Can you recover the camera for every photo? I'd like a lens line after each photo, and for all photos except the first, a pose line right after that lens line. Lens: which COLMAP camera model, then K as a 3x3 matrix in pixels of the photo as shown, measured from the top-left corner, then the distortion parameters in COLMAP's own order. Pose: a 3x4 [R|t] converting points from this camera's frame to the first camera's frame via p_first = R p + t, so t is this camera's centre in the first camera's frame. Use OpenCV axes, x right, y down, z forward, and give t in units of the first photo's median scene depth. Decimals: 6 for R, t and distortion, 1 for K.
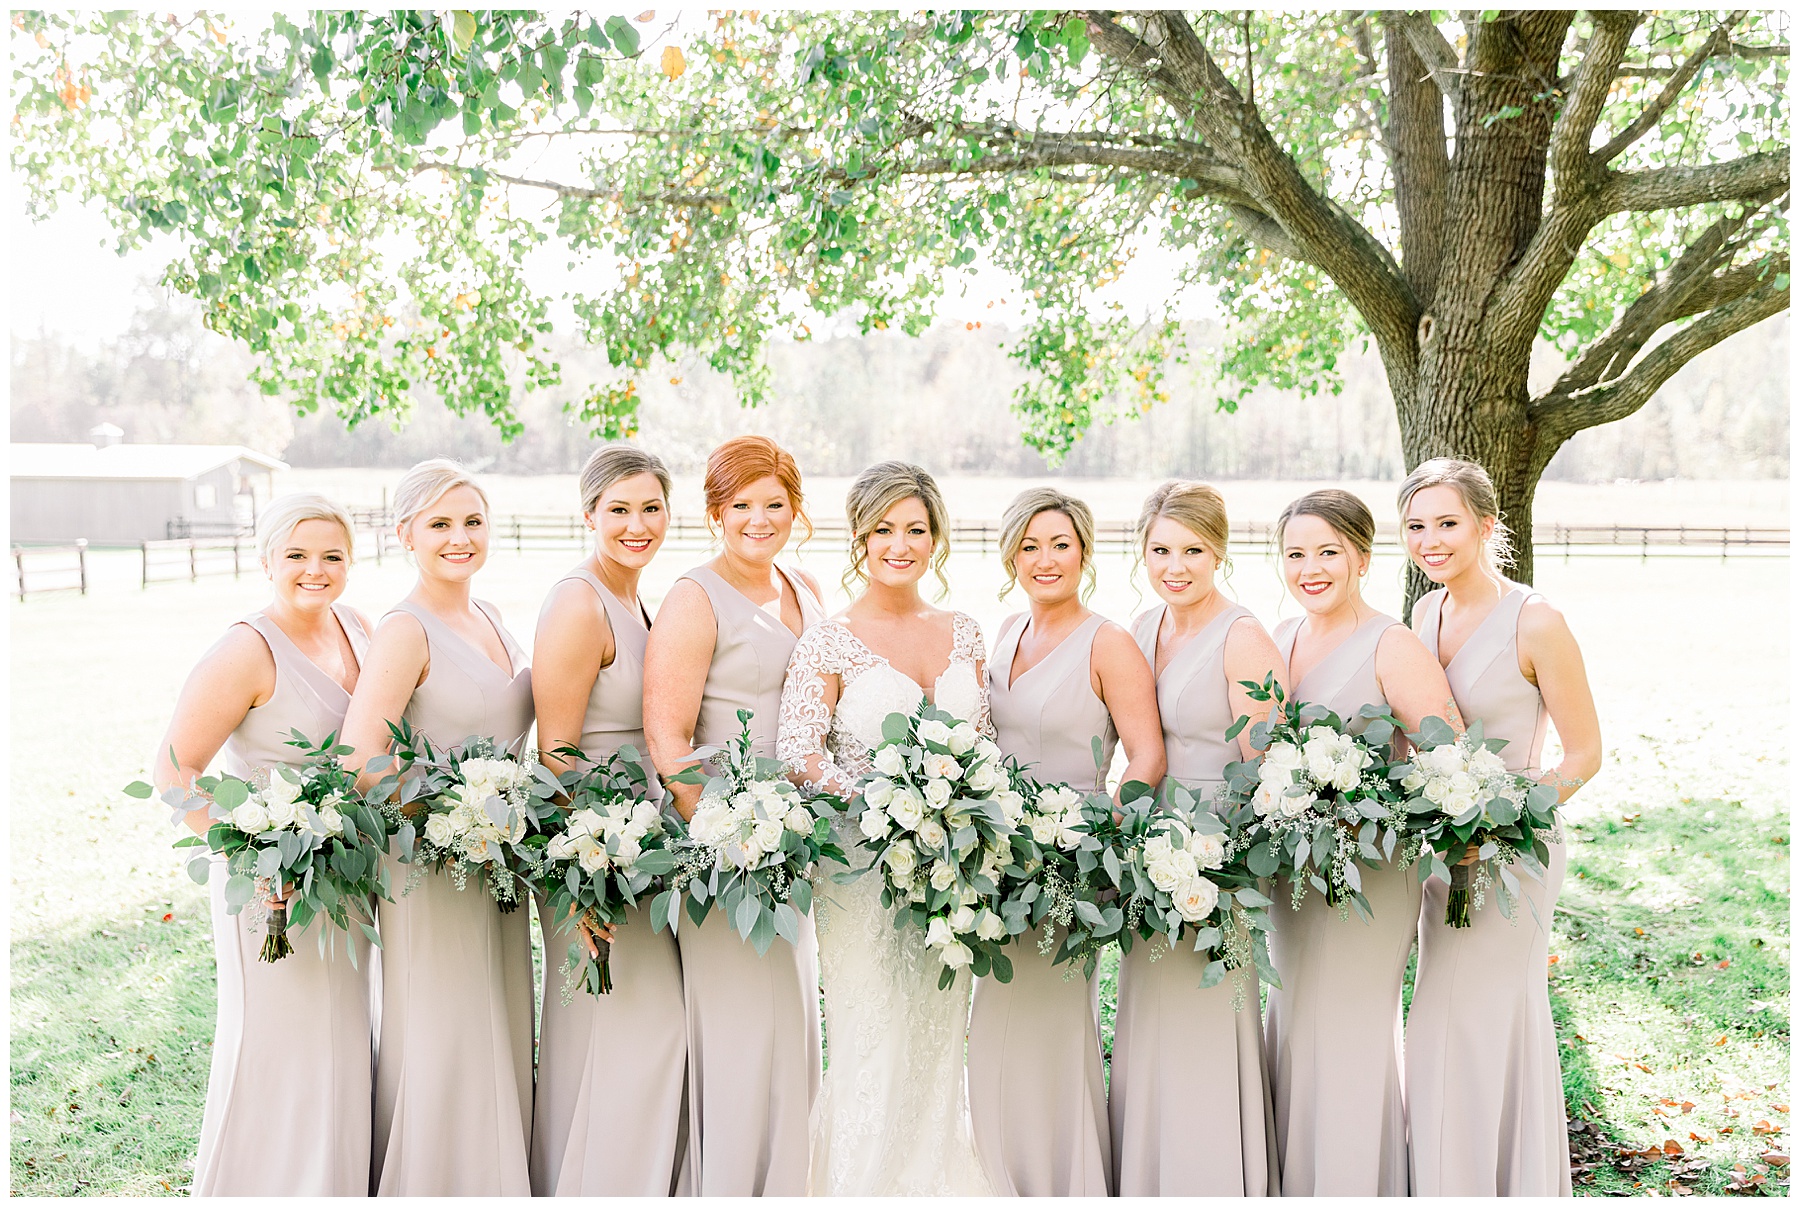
lens RADIAL K [[1759.1, 0, 900.0], [0, 1759.1, 603.5], [0, 0, 1]] dist [0.015013, -0.020447]
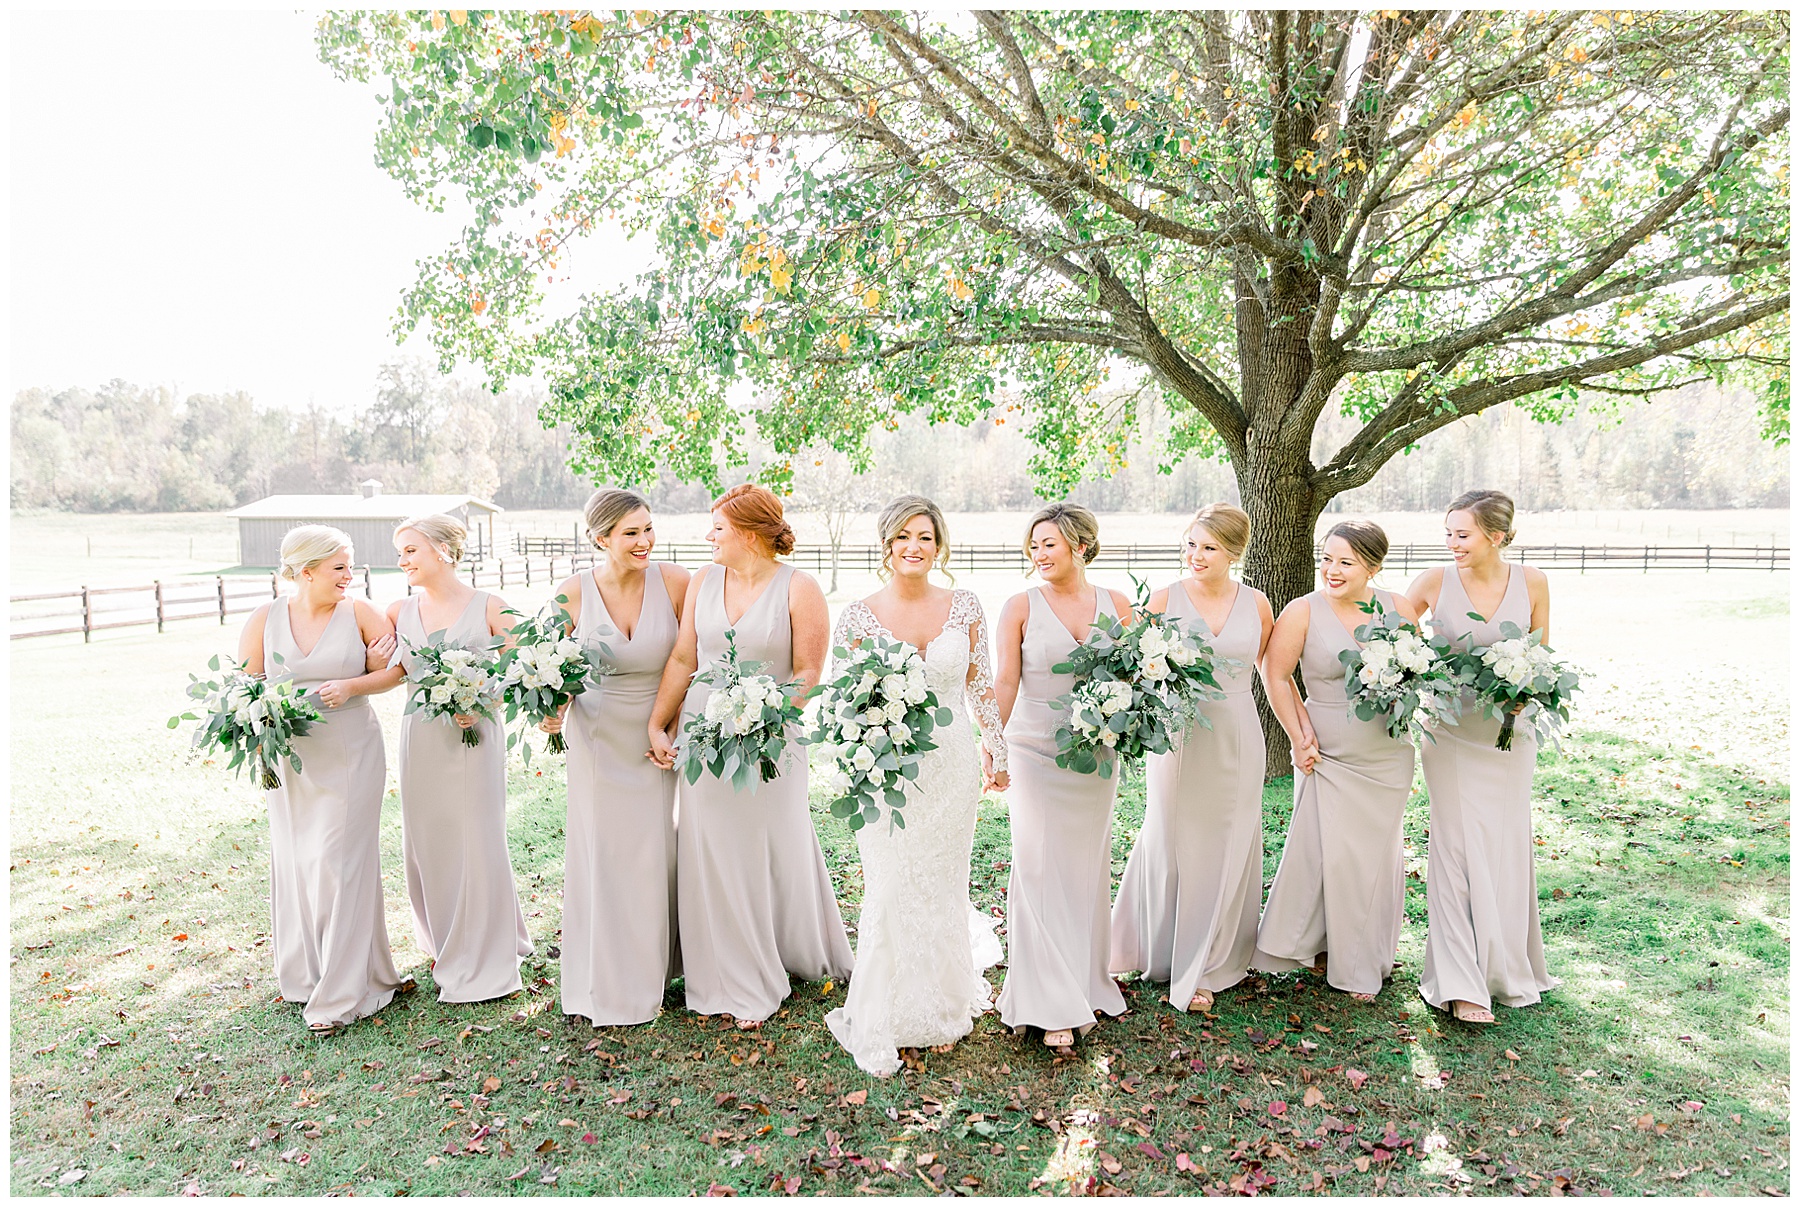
lens RADIAL K [[1427.9, 0, 900.0], [0, 1427.9, 603.5], [0, 0, 1]] dist [-0.000275, -0.002545]
pose [[0.999122, -0.005121, -0.041572, 0.005582], [0.004865, 0.999969, -0.006248, 0.015947], [0.041603, 0.006040, 0.999116, -0.353348]]
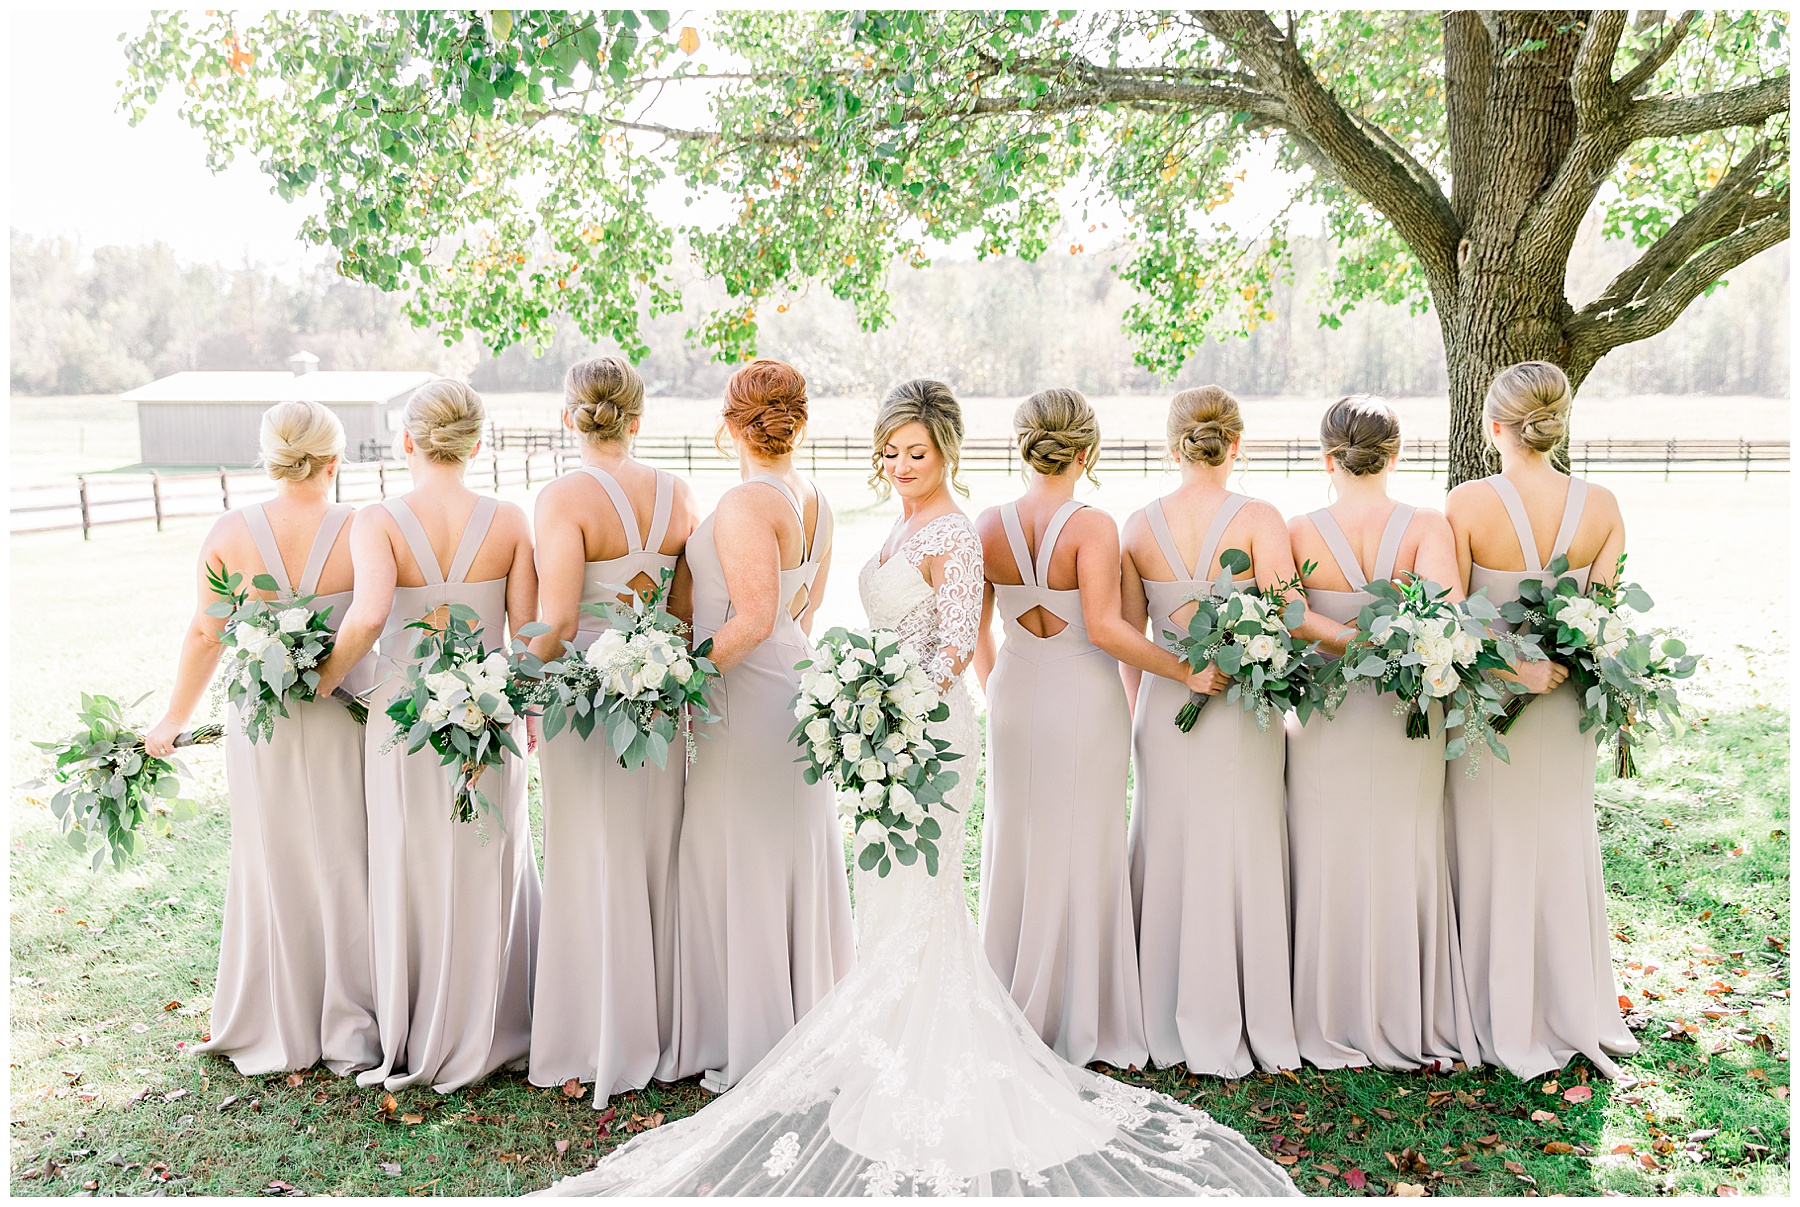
lens RADIAL K [[1759.1, 0, 900.0], [0, 1759.1, 603.5], [0, 0, 1]] dist [0.015013, -0.020447]
pose [[0.994731, 0.004901, -0.102407, 0.057059], [-0.000217, 0.998955, 0.045701, 0.005229], [0.102524, -0.045438, 0.993692, -0.074762]]
